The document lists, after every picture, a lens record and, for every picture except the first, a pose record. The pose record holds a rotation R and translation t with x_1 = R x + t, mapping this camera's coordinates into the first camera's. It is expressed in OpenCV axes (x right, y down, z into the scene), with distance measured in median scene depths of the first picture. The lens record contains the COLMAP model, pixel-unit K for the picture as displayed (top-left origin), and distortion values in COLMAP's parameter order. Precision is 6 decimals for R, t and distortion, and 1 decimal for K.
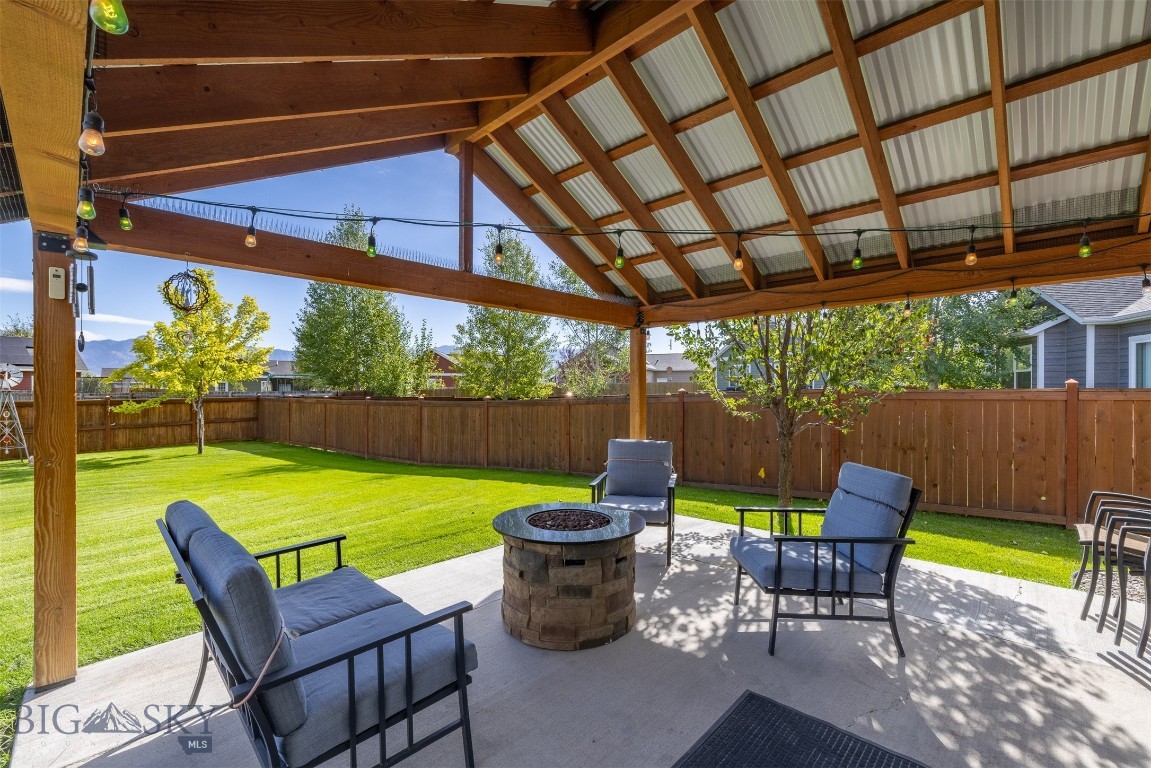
lens RADIAL K [[485.8, 0, 574.2], [0, 485.8, 389.1], [0, 0, 1]] dist [-0.000948, -0.000380]
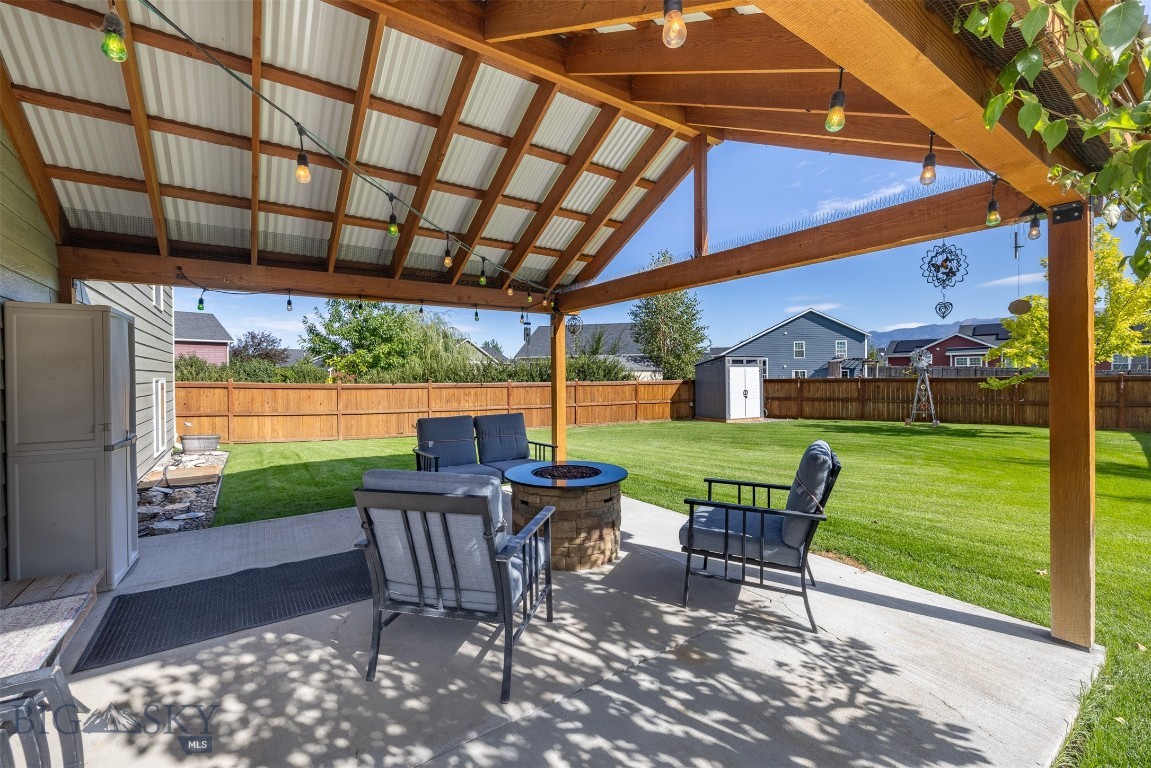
lens RADIAL K [[485.7, 0, 576.0], [0, 485.7, 377.8], [0, 0, 1]] dist [-0.001001, 0.000108]
pose [[-0.196624, 0.007323, -0.980452, 0.827482], [0.015260, 0.999874, 0.004407, 0.017010], [0.980360, -0.014096, -0.196711, 0.882576]]
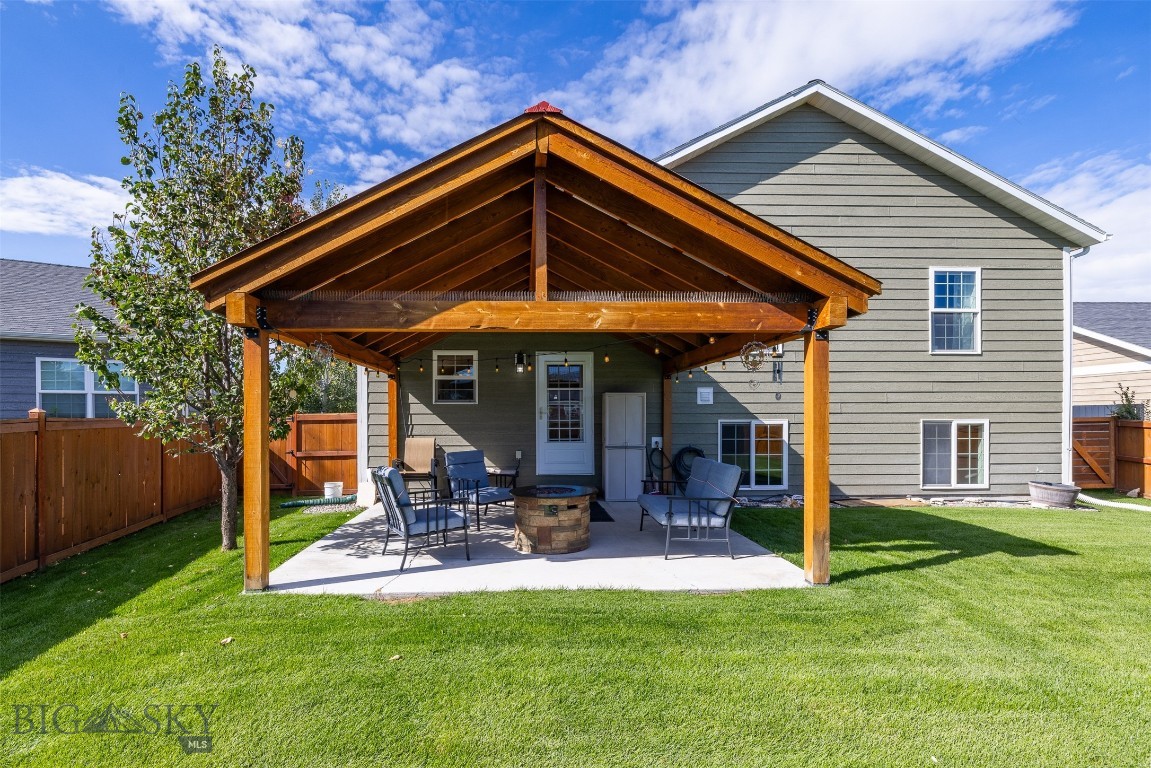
lens RADIAL K [[517.0, 0, 540.9], [0, 517.0, 420.7], [0, 0, 1]] dist [-0.000412, 0.000217]
pose [[-0.718470, -0.003875, 0.695547, -0.904953], [-0.001081, 0.999989, 0.004455, 0.001145], [-0.695557, 0.002449, -0.718467, 1.660424]]
